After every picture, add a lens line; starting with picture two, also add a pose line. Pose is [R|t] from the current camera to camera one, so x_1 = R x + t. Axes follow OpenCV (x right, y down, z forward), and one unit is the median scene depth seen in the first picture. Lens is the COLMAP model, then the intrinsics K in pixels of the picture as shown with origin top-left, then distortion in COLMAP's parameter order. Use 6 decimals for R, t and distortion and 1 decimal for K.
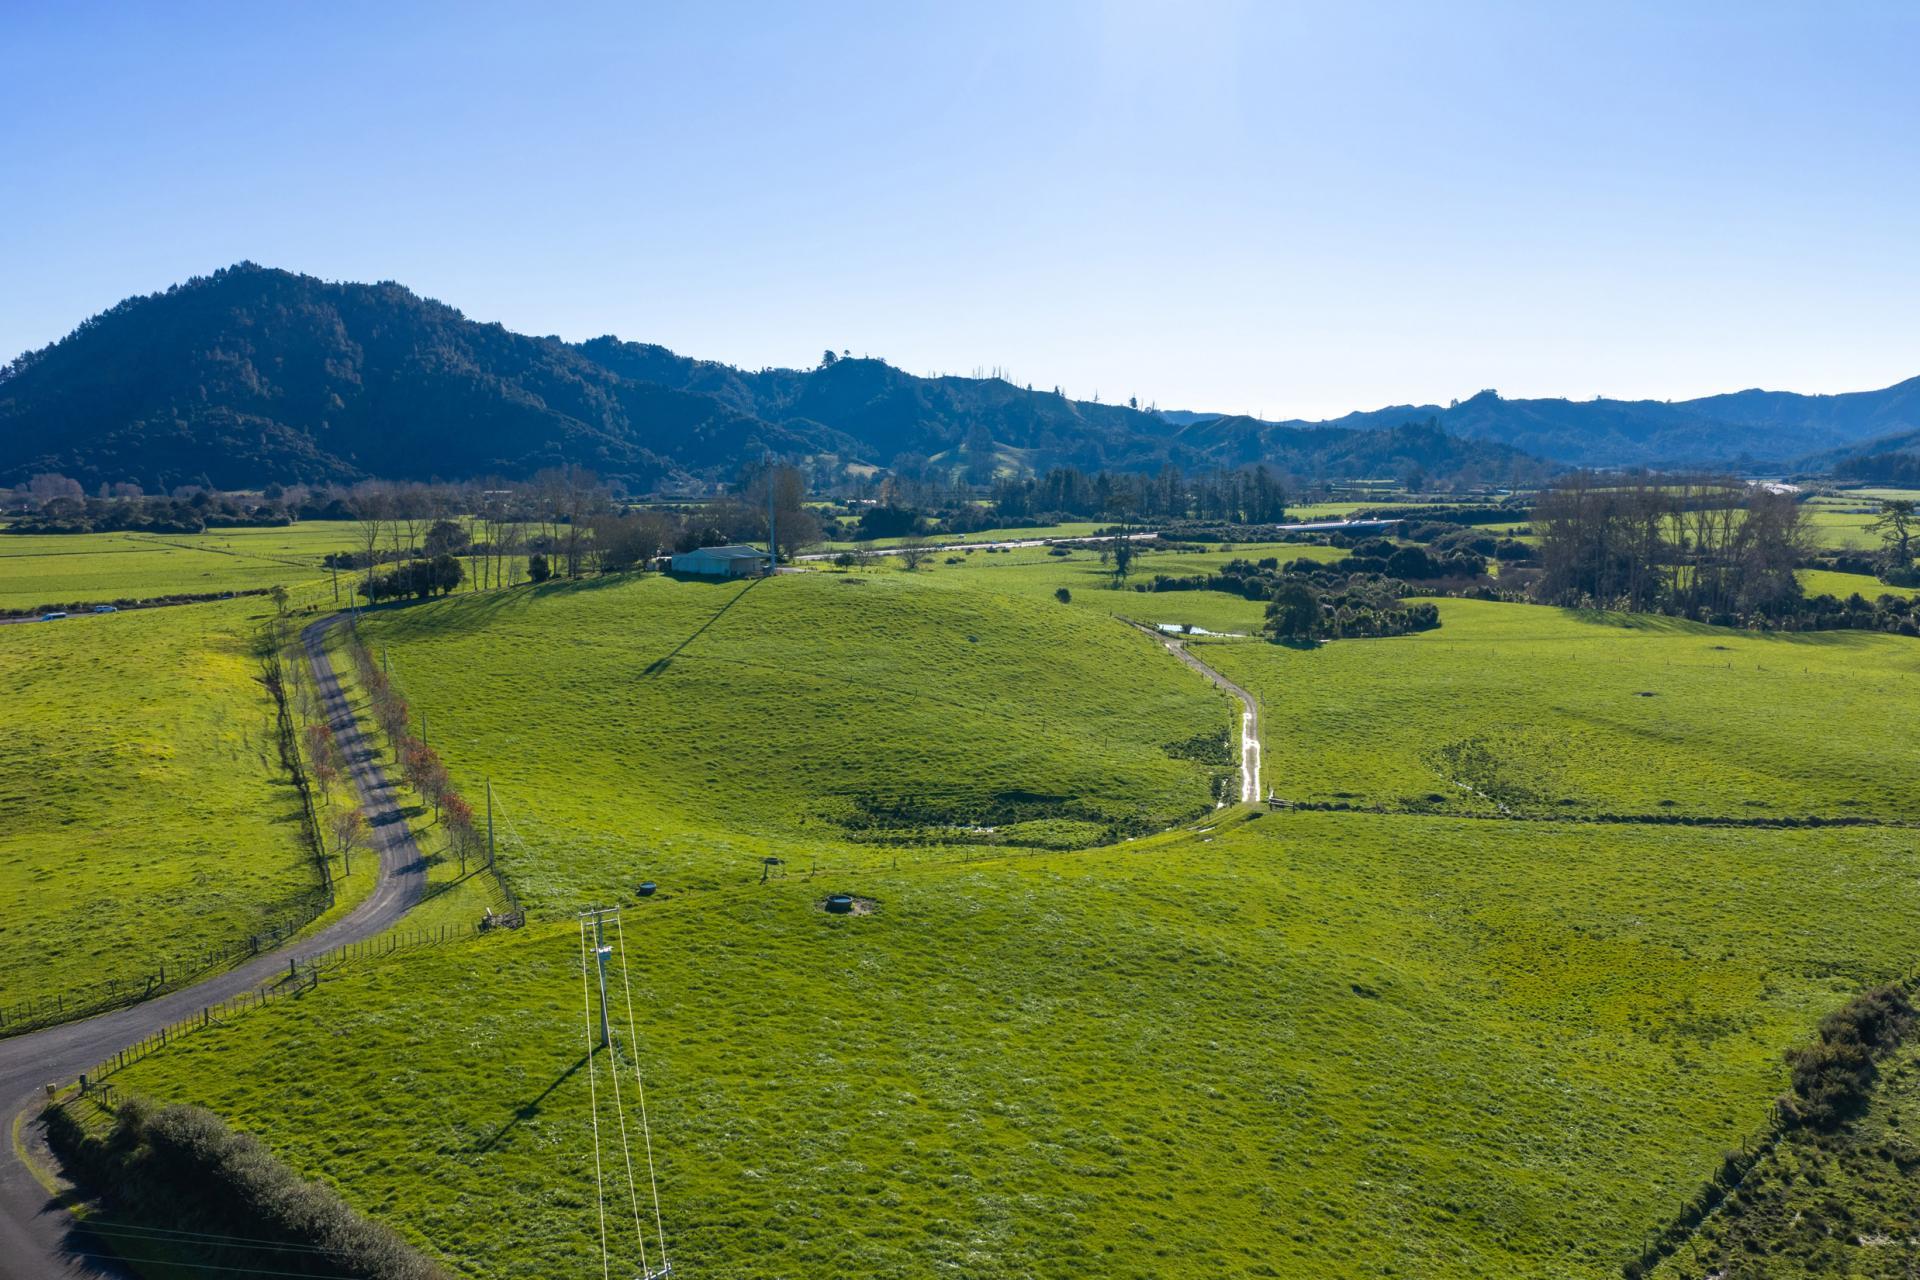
lens RADIAL K [[1620.4, 0, 971.9], [0, 1620.4, 675.3], [0, 0, 1]] dist [0.011604, -0.009896]
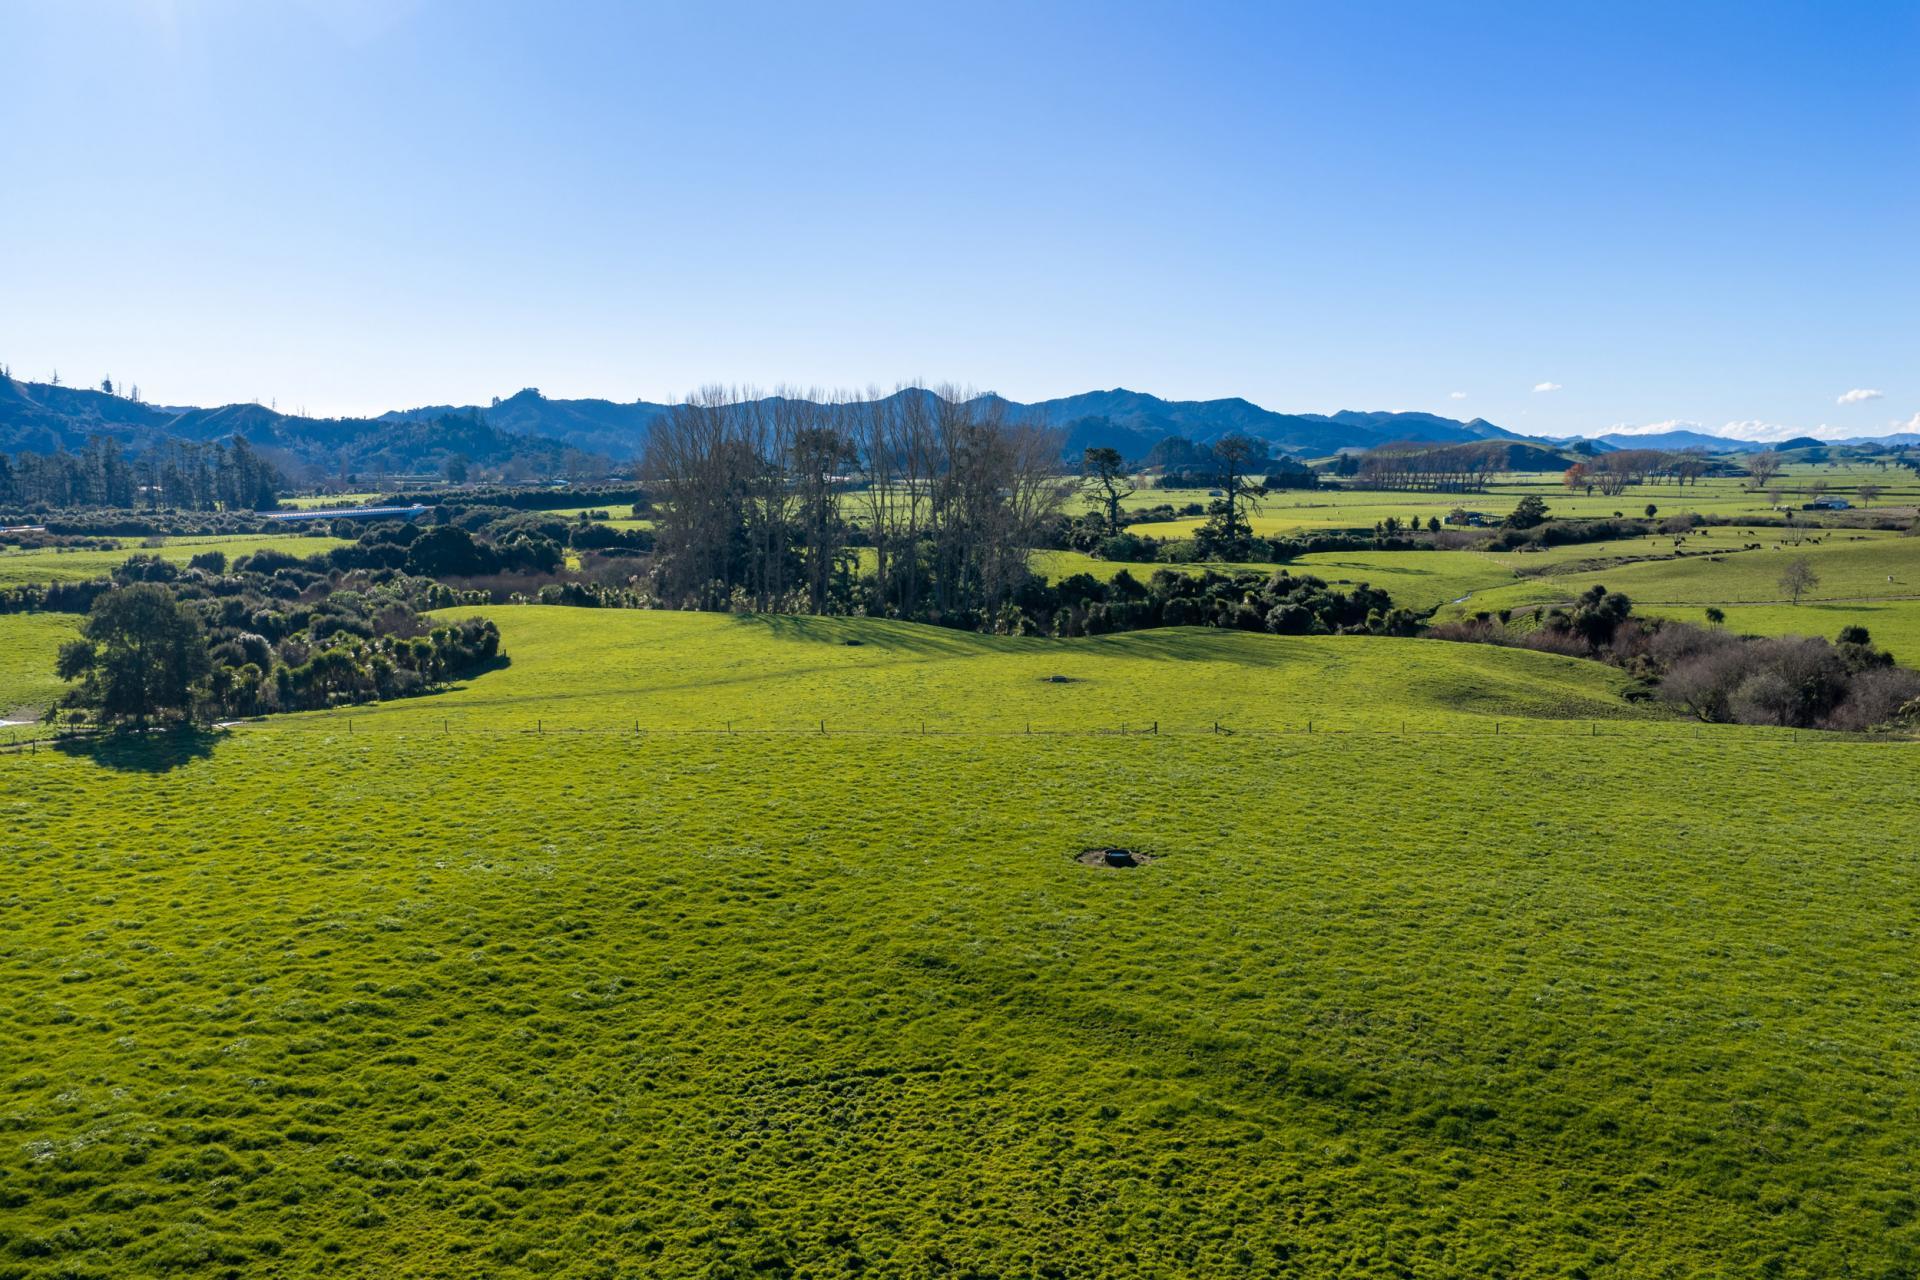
lens RADIAL K [[1620.4, 0, 971.9], [0, 1620.4, 675.3], [0, 0, 1]] dist [0.011604, -0.009896]
pose [[0.843338, -0.069283, 0.532899, 0.087183], [0.071625, 0.997298, 0.016309, -0.014779], [-0.532589, 0.024415, 0.846022, 0.304361]]
